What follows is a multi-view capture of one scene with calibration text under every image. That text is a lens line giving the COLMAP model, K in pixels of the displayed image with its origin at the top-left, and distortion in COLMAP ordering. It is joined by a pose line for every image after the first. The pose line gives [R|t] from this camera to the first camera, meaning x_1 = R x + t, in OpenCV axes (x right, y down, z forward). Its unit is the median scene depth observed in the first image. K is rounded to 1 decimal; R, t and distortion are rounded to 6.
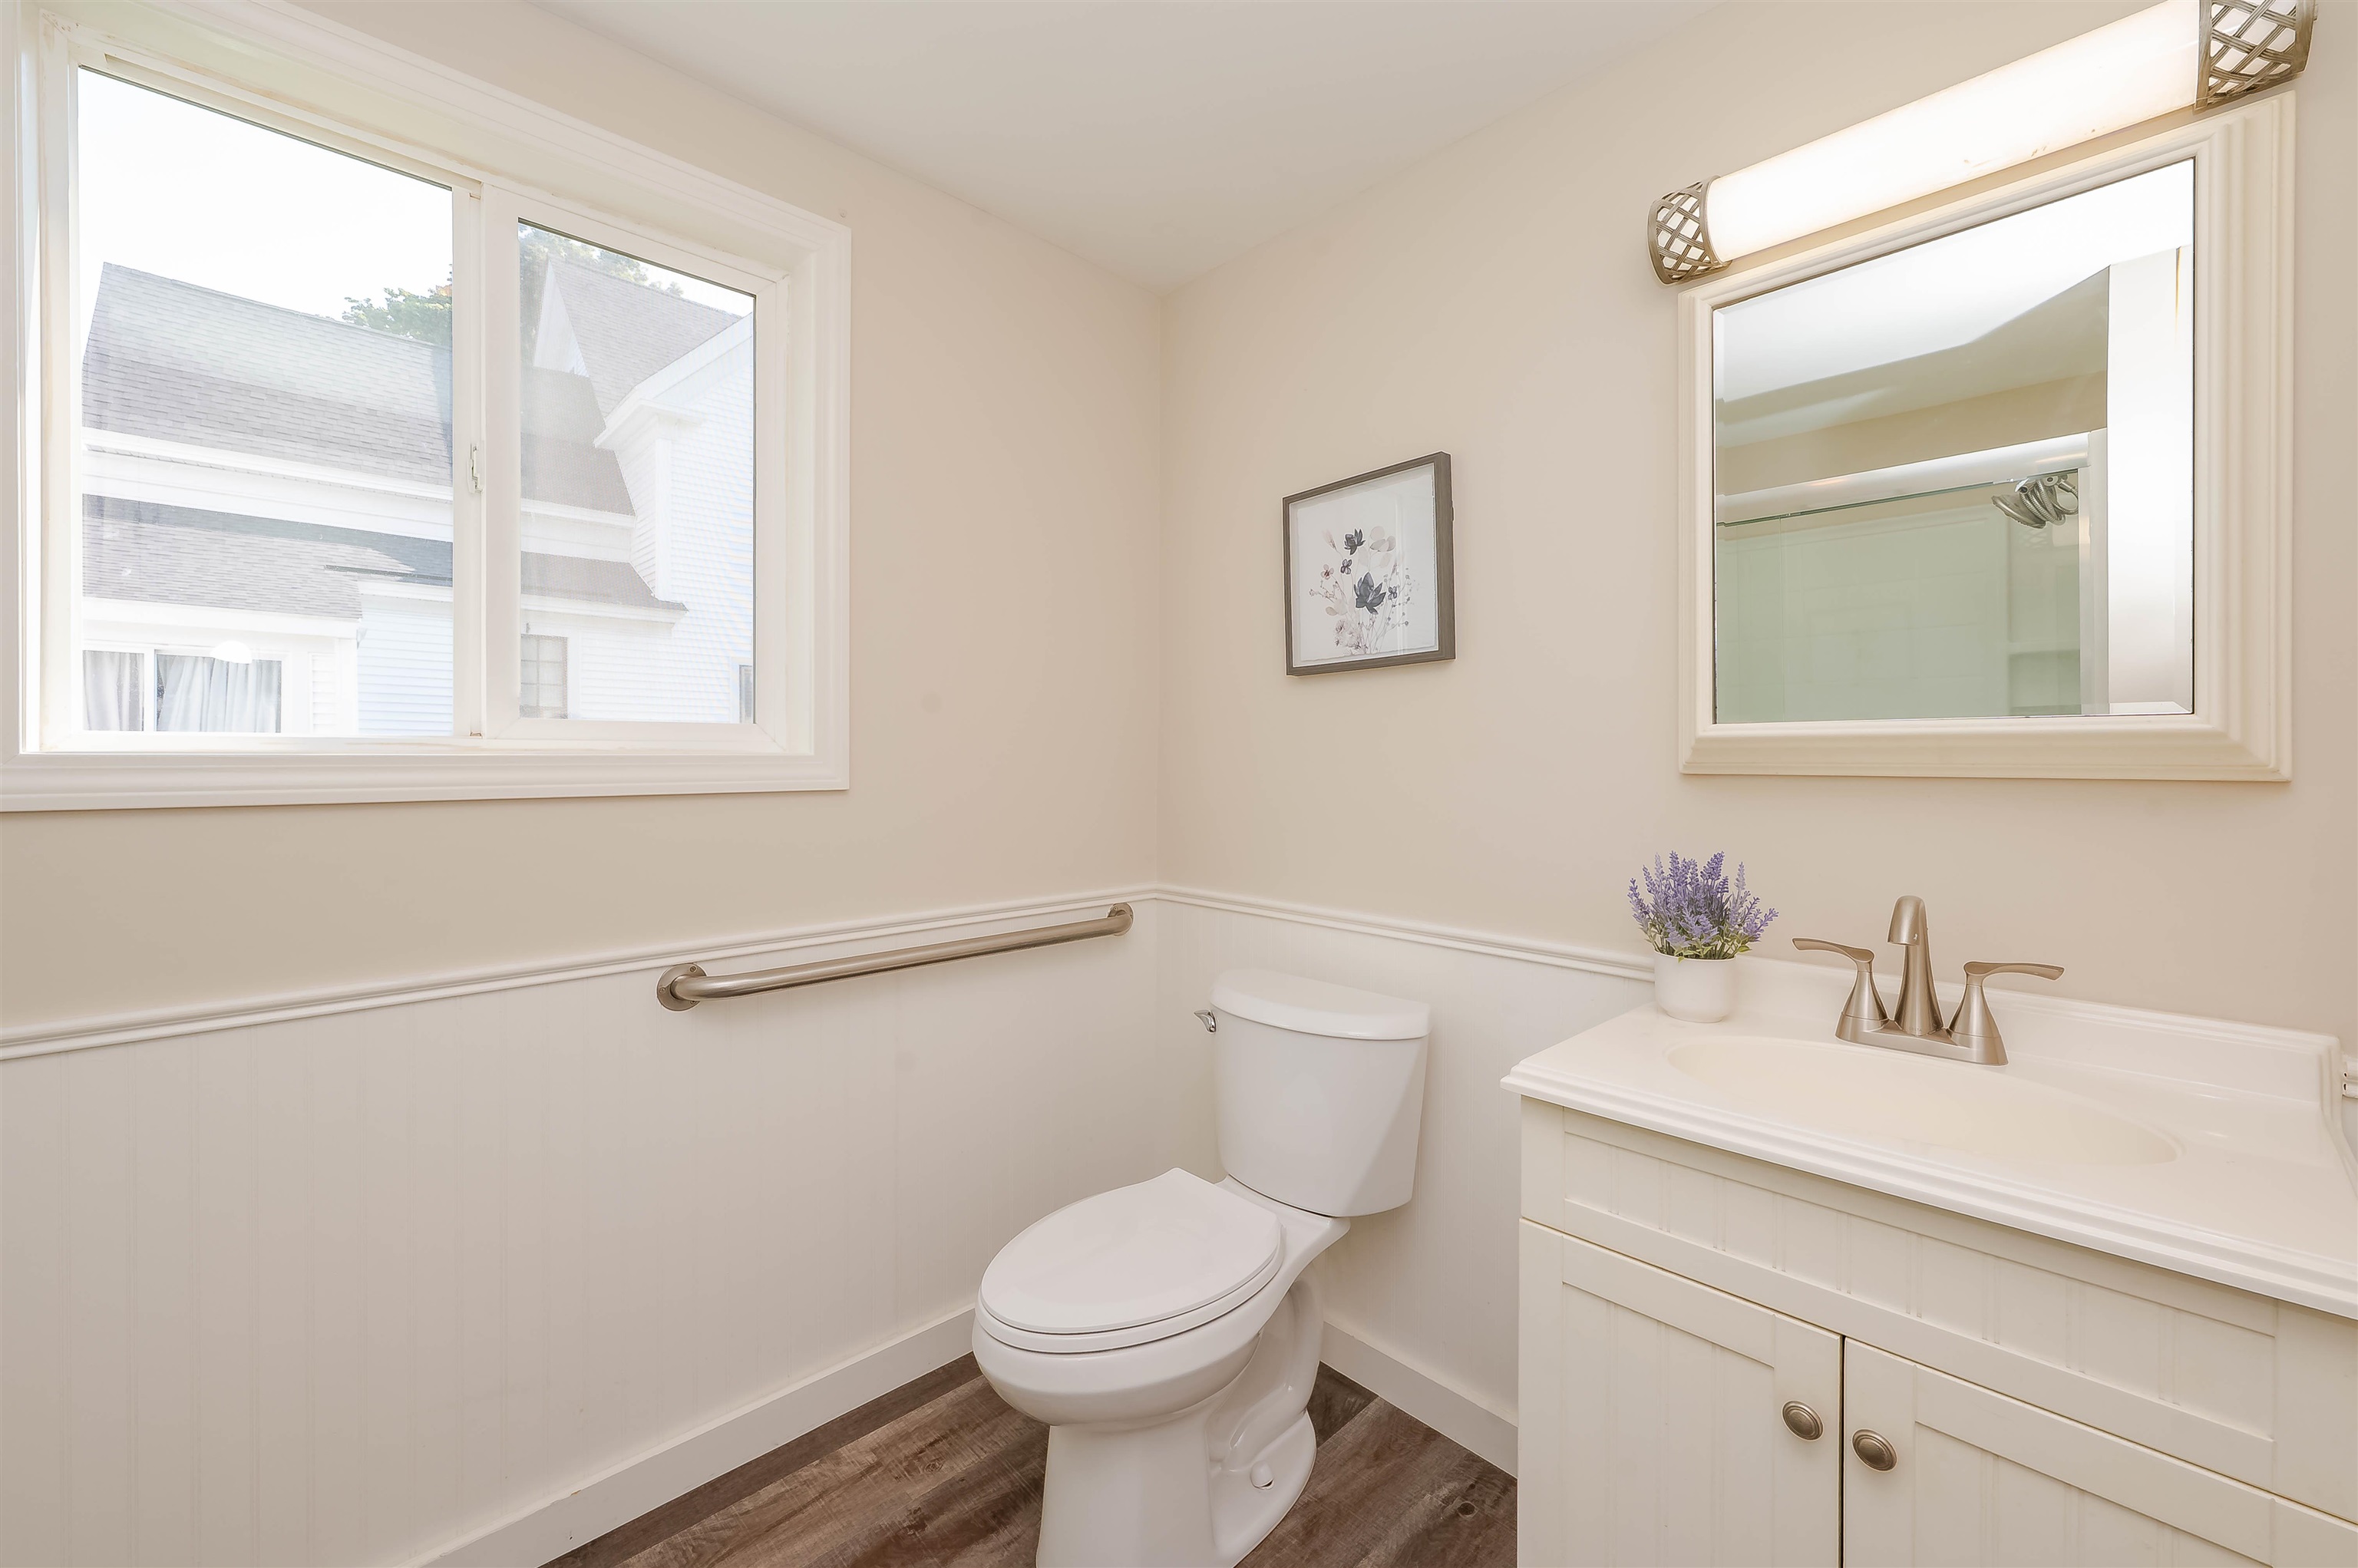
lens RADIAL K [[925.1, 0, 1174.9], [0, 925.1, 768.7], [0, 0, 1]] dist [-0.000992, 0.000035]
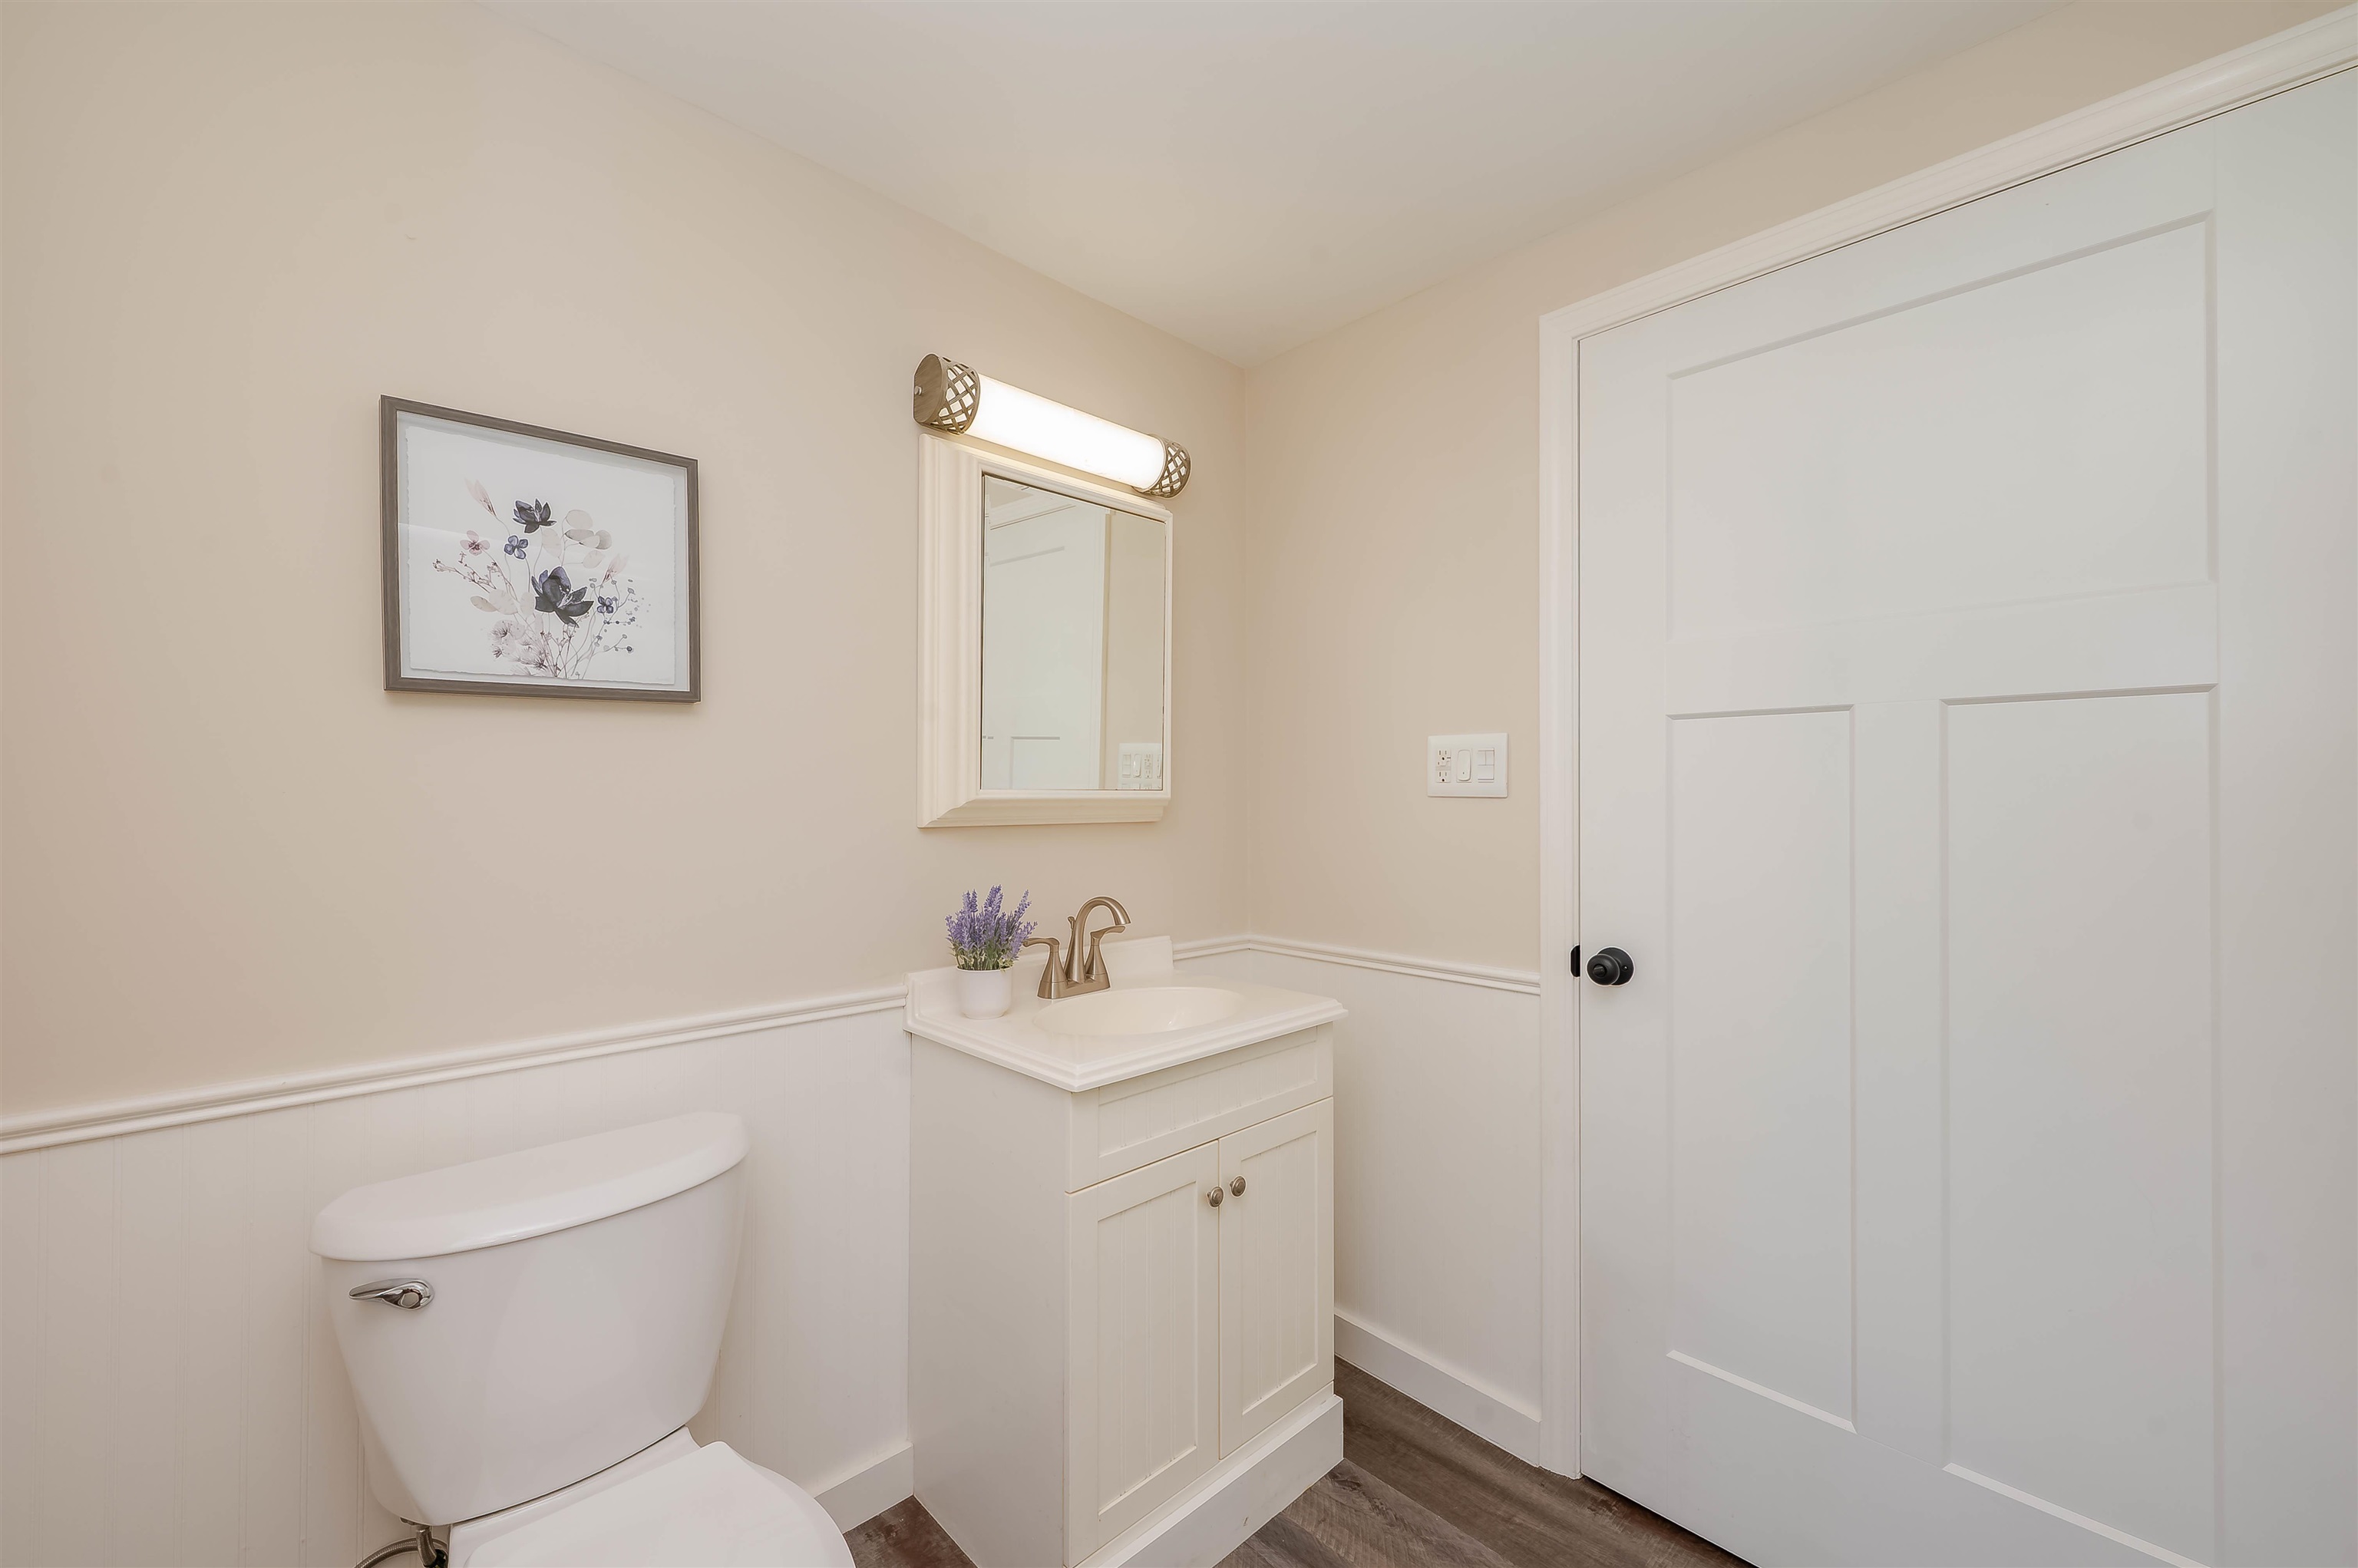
lens RADIAL K [[951.6, 0, 1179.0], [0, 951.6, 784.0], [0, 0, 1]] dist [0.002254, 0.000245]
pose [[-0.003456, 0.001431, 0.999993, -0.547449], [0.005693, 0.999983, -0.001411, -0.037134], [-0.999978, 0.005688, -0.003465, 0.518840]]
